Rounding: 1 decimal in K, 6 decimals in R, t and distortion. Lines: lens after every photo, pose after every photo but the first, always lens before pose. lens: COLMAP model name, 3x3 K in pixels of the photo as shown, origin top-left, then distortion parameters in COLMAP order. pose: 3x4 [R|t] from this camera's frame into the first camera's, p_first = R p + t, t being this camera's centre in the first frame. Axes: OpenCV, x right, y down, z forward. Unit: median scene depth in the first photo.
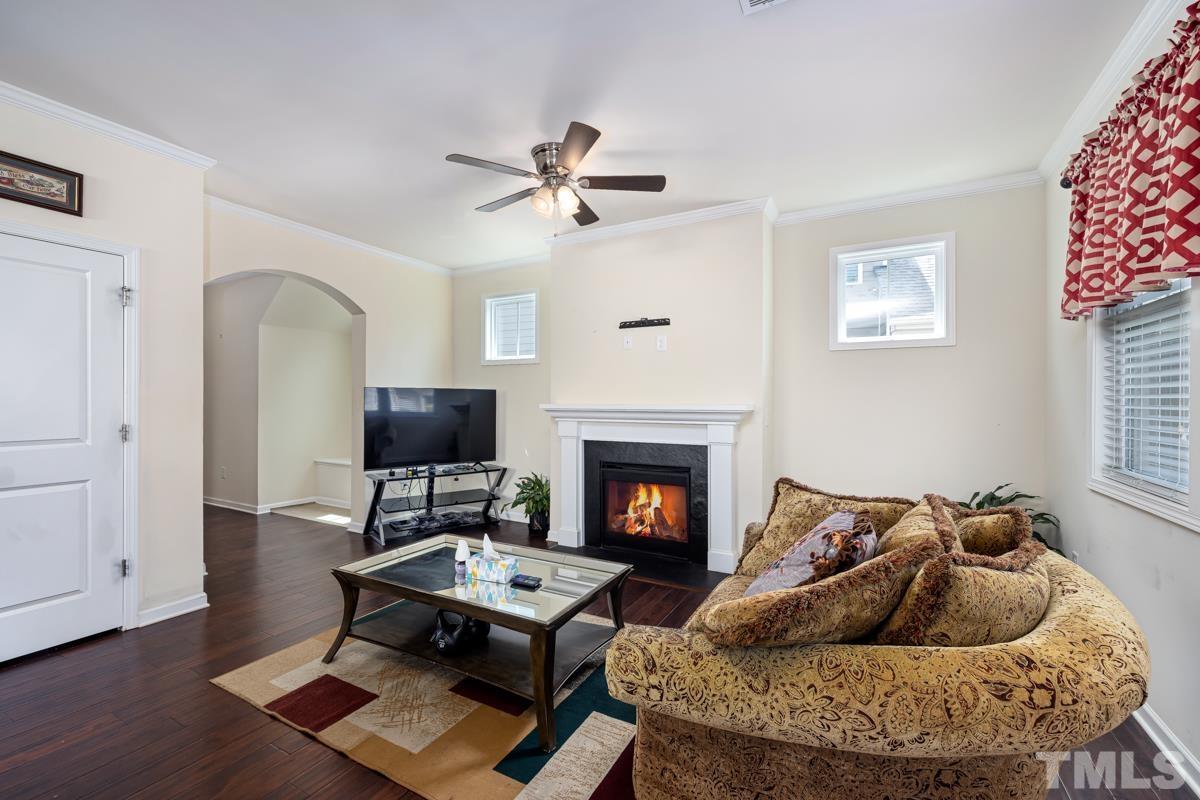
lens RADIAL K [[503.3, 0, 600.0], [0, 503.3, 400.0], [0, 0, 1]] dist [0.001197, 0.000671]
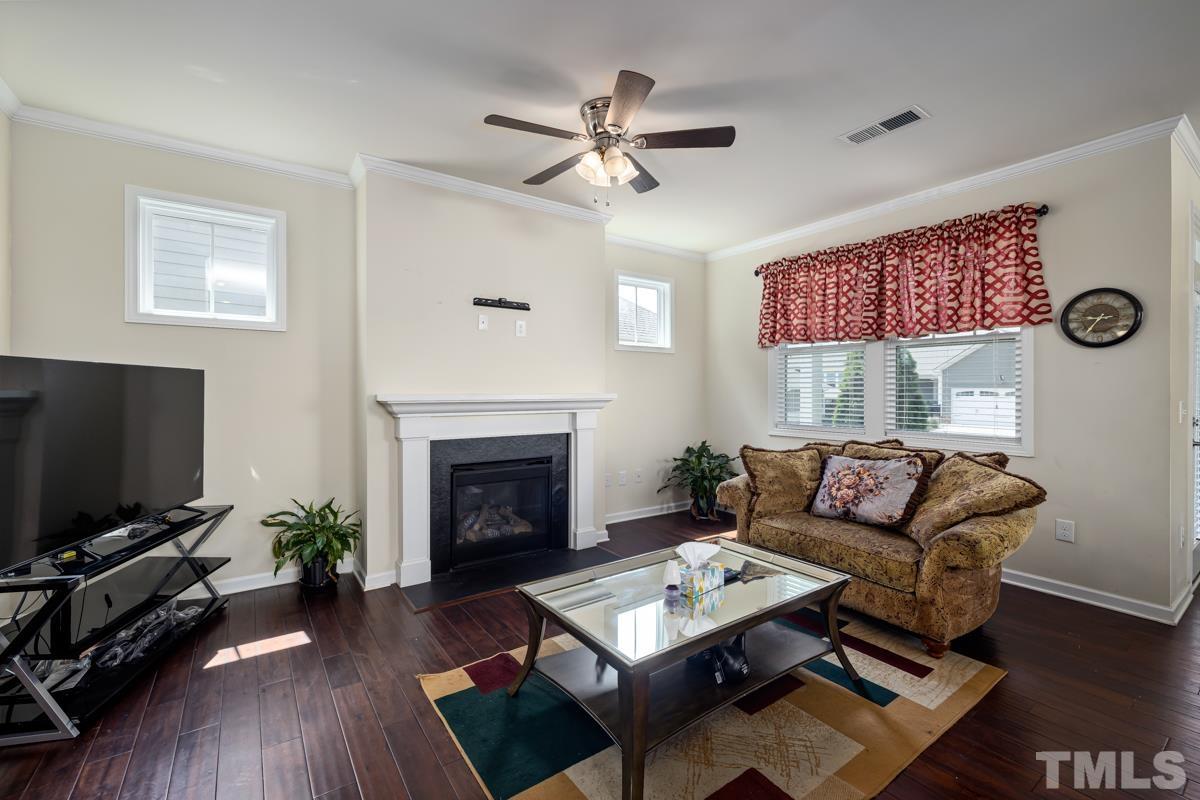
lens RADIAL K [[506.2, 0, 599.0], [0, 506.2, 387.8], [0, 0, 1]] dist [0.001217, 0.000217]
pose [[0.443831, 0.001654, 0.896109, -0.659307], [-0.003671, 0.999993, -0.000027, -0.002881], [-0.896103, -0.003278, 0.443834, 0.451790]]
